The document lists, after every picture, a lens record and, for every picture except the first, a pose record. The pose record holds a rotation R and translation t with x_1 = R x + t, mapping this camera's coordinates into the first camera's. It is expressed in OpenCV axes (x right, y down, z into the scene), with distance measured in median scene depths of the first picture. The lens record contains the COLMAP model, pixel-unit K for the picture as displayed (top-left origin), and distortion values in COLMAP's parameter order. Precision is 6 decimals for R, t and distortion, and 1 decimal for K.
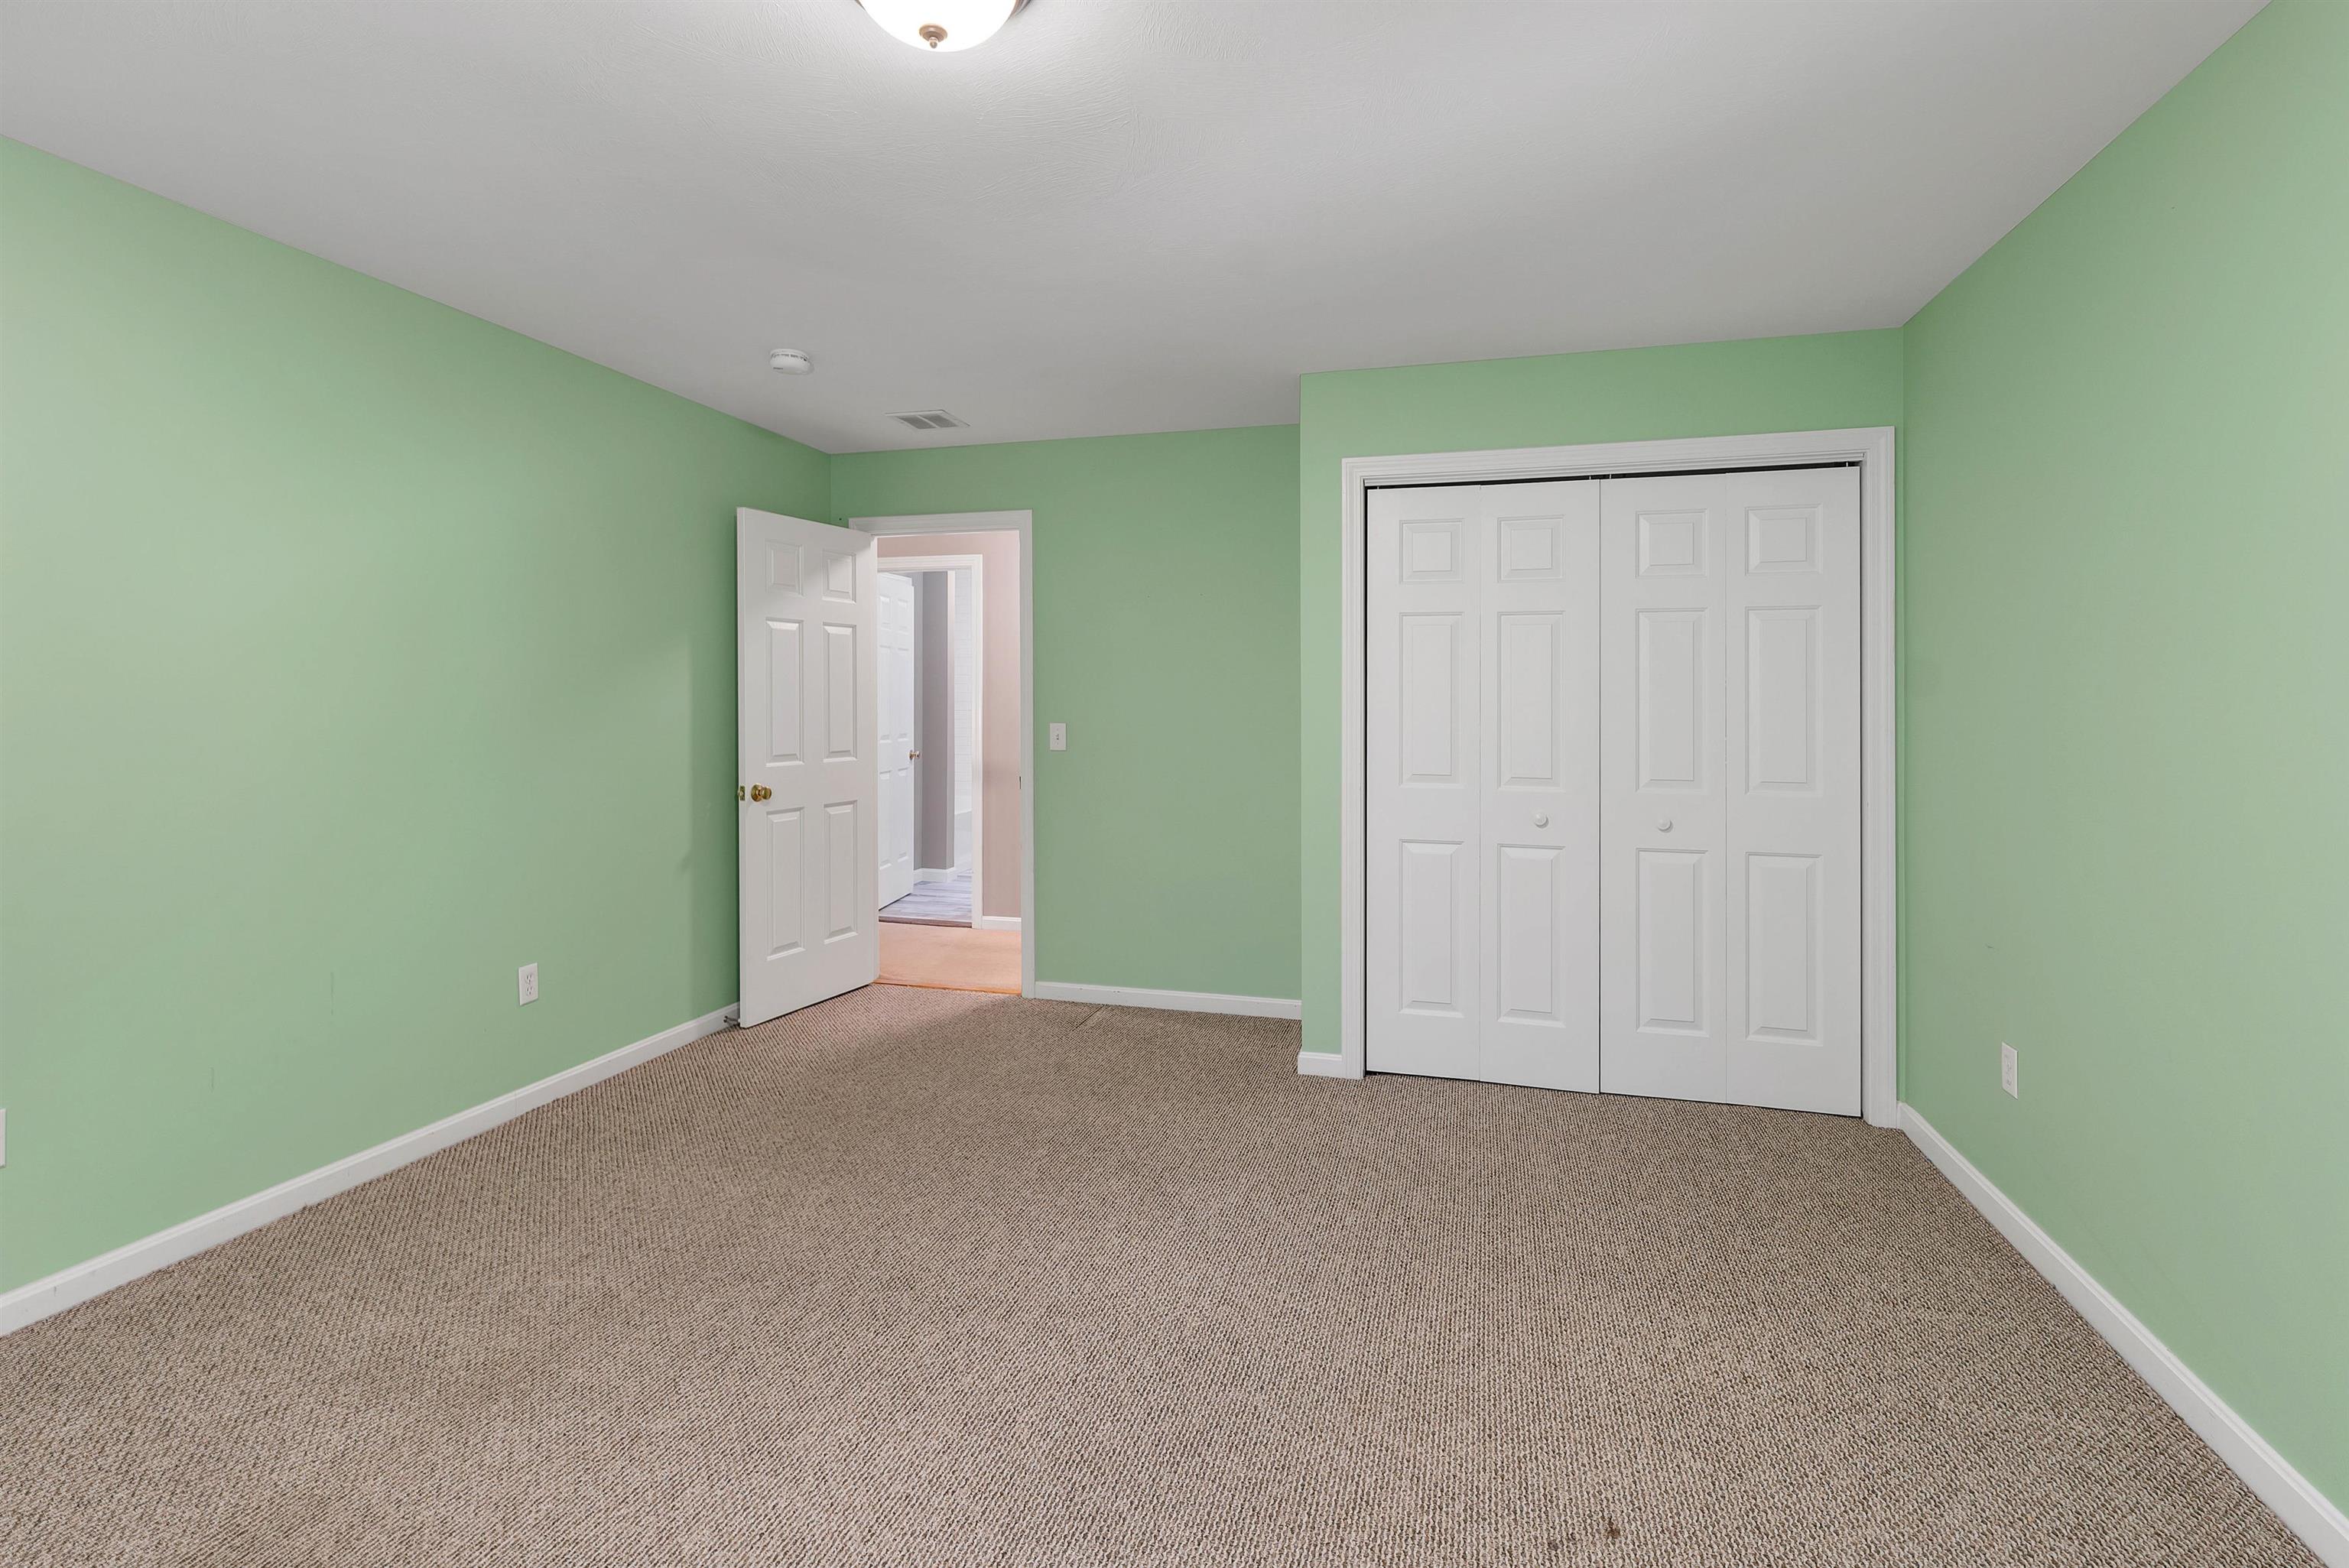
lens RADIAL K [[1083.0, 0, 1139.5], [0, 1083.0, 700.0], [0, 0, 1]] dist [0.001875, -0.000707]
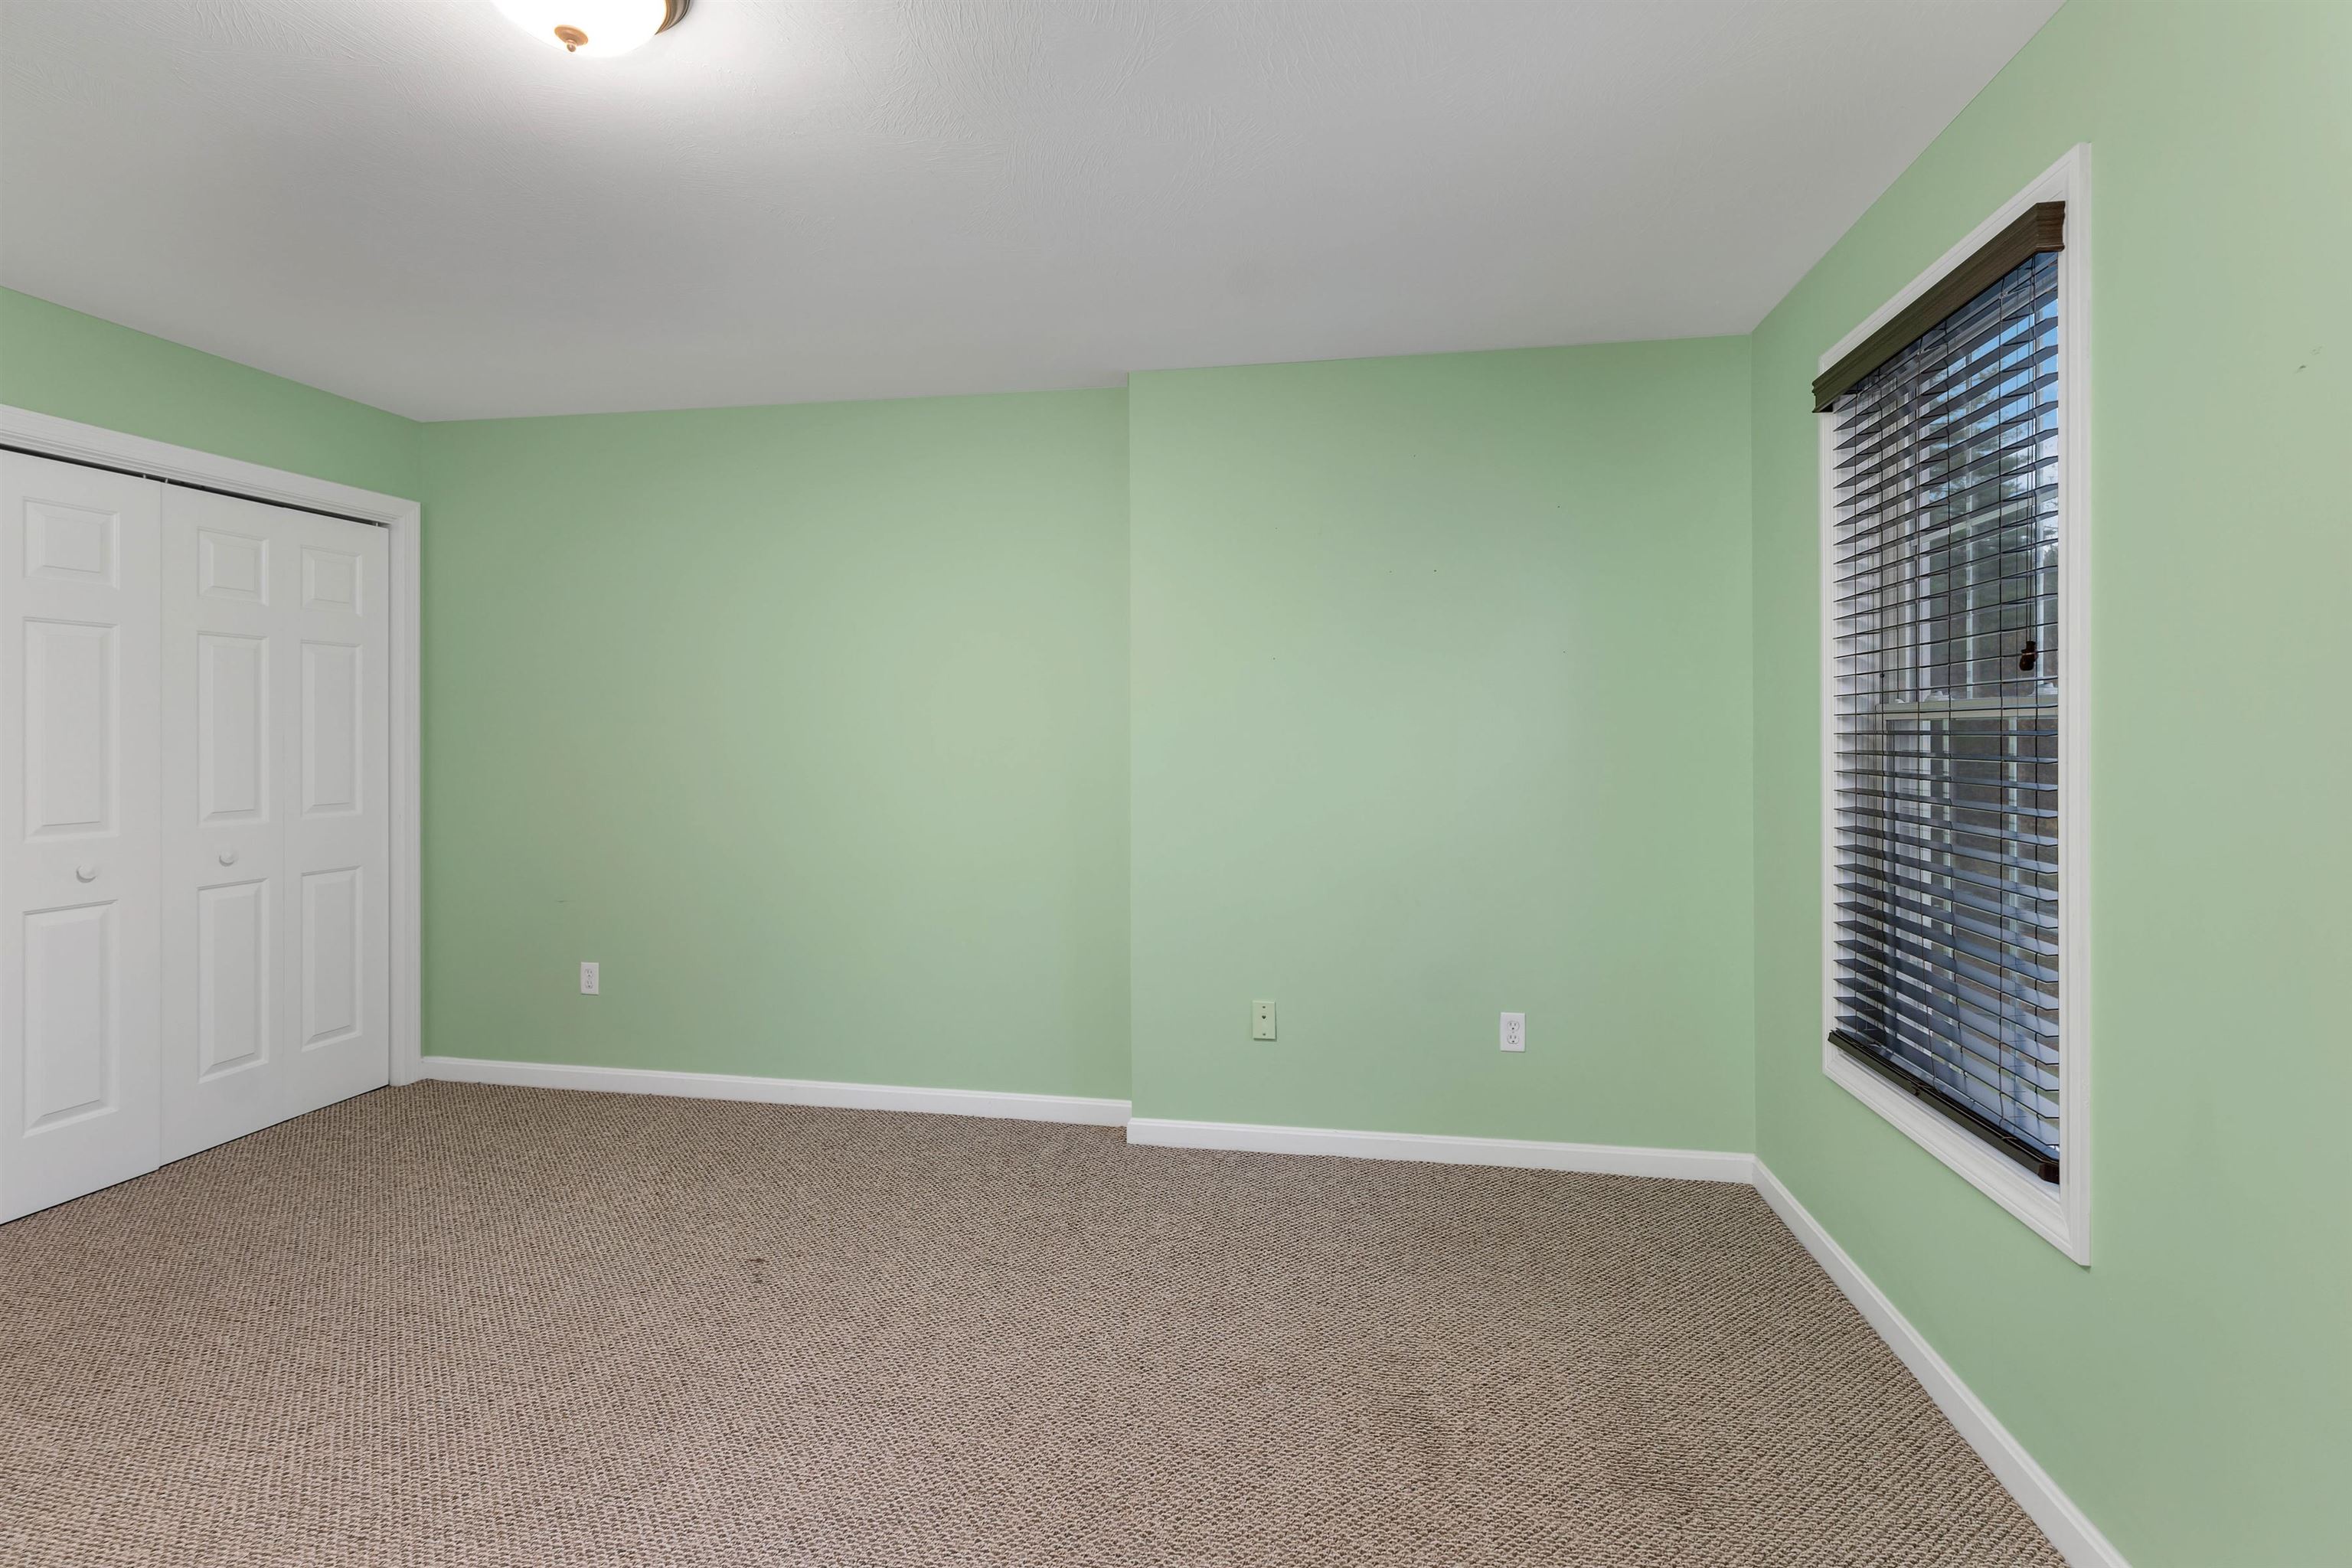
lens RADIAL K [[1084.5, 0, 1159.9], [0, 1084.5, 729.6], [0, 0, 1]] dist [0.001875, -0.000707]
pose [[-0.081655, -0.003751, 0.996654, -0.581171], [-0.000942, 0.999993, 0.003687, -0.003364], [-0.996660, -0.000638, -0.081658, 0.273085]]
